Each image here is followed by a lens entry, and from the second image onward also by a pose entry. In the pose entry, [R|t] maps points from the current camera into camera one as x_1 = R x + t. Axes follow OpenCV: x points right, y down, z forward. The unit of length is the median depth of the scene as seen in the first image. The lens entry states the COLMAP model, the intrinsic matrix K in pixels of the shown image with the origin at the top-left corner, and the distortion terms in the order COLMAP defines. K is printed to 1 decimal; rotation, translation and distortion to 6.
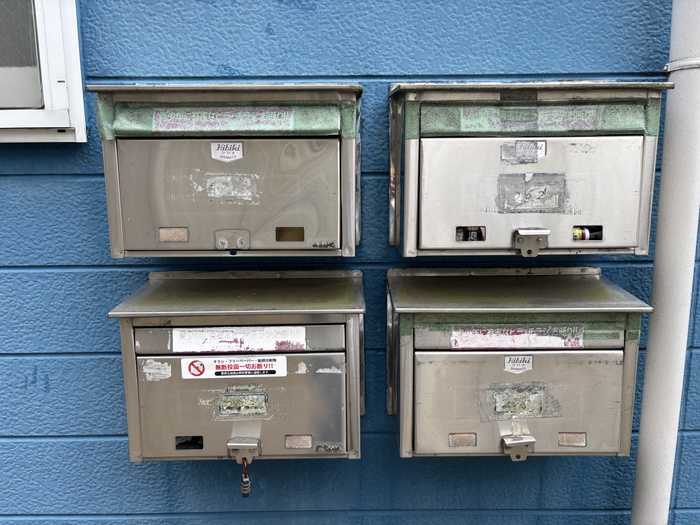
lens RADIAL K [[523.0, 0, 350.0], [0, 523.0, 262.5], [0, 0, 1]] dist [0.005821, 0.000704]
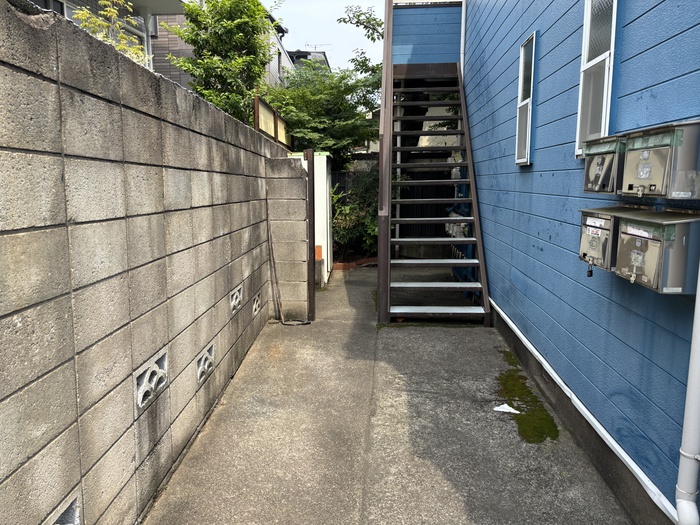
lens RADIAL K [[523.0, 0, 350.0], [0, 523.0, 262.5], [0, 0, 1]] dist [0.005821, 0.000704]
pose [[-0.079509, 0.162575, -0.983487, 2.892198], [-0.150677, 0.973315, 0.173075, 0.067042], [0.985381, 0.161950, -0.052891, -0.170412]]
